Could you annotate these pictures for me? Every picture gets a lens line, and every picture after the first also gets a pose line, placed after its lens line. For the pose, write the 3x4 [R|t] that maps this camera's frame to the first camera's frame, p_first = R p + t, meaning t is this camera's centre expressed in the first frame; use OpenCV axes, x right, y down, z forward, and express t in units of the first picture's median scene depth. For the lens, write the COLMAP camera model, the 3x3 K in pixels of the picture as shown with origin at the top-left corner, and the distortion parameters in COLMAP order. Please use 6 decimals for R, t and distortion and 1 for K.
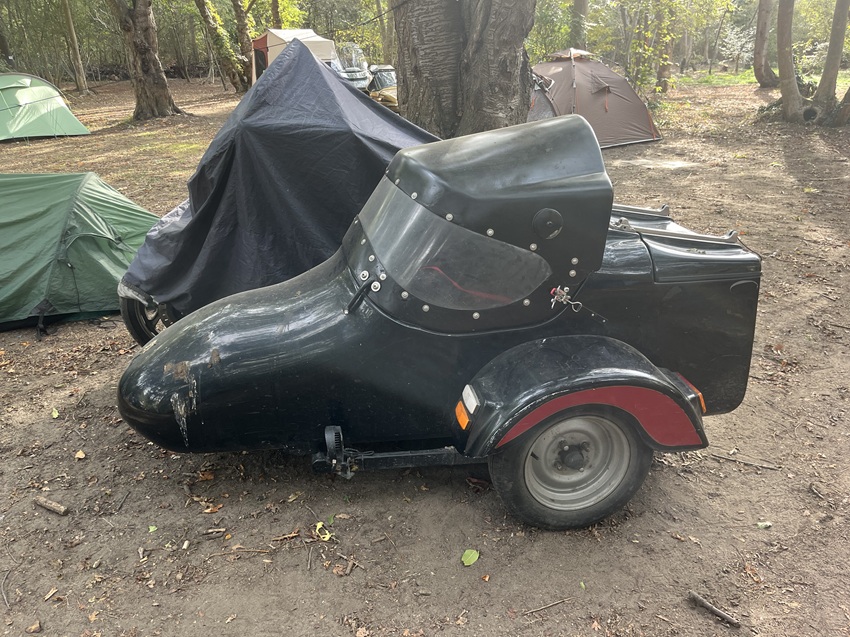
lens RADIAL K [[621.0, 0, 425.0], [0, 621.0, 318.5], [0, 0, 1]] dist [0.071746, -0.099553]
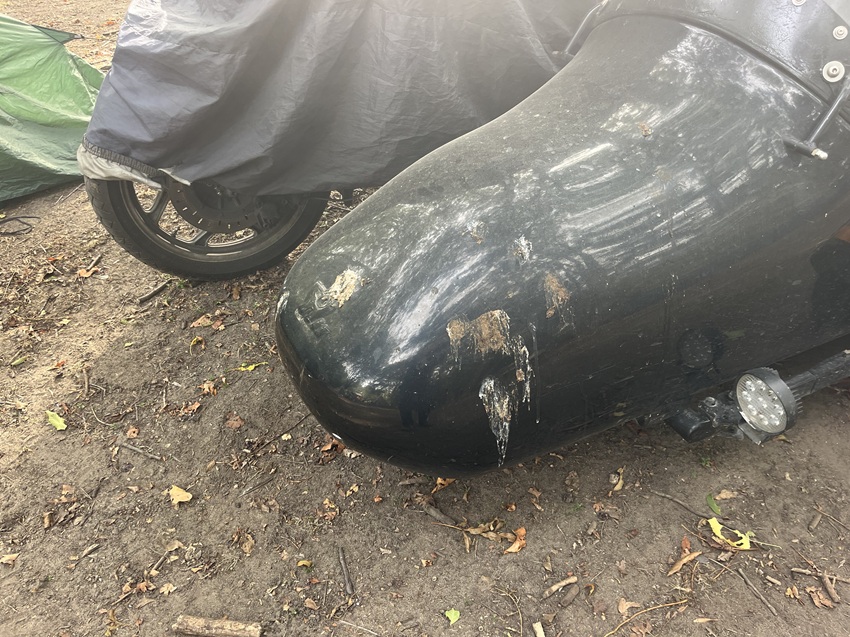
lens RADIAL K [[621.0, 0, 425.0], [0, 621.0, 318.5], [0, 0, 1]] dist [0.071746, -0.099553]
pose [[0.946696, -0.205702, 0.247899, -0.481332], [0.124415, 0.943335, 0.307636, -0.066248], [-0.297133, -0.260395, 0.918644, 0.519787]]
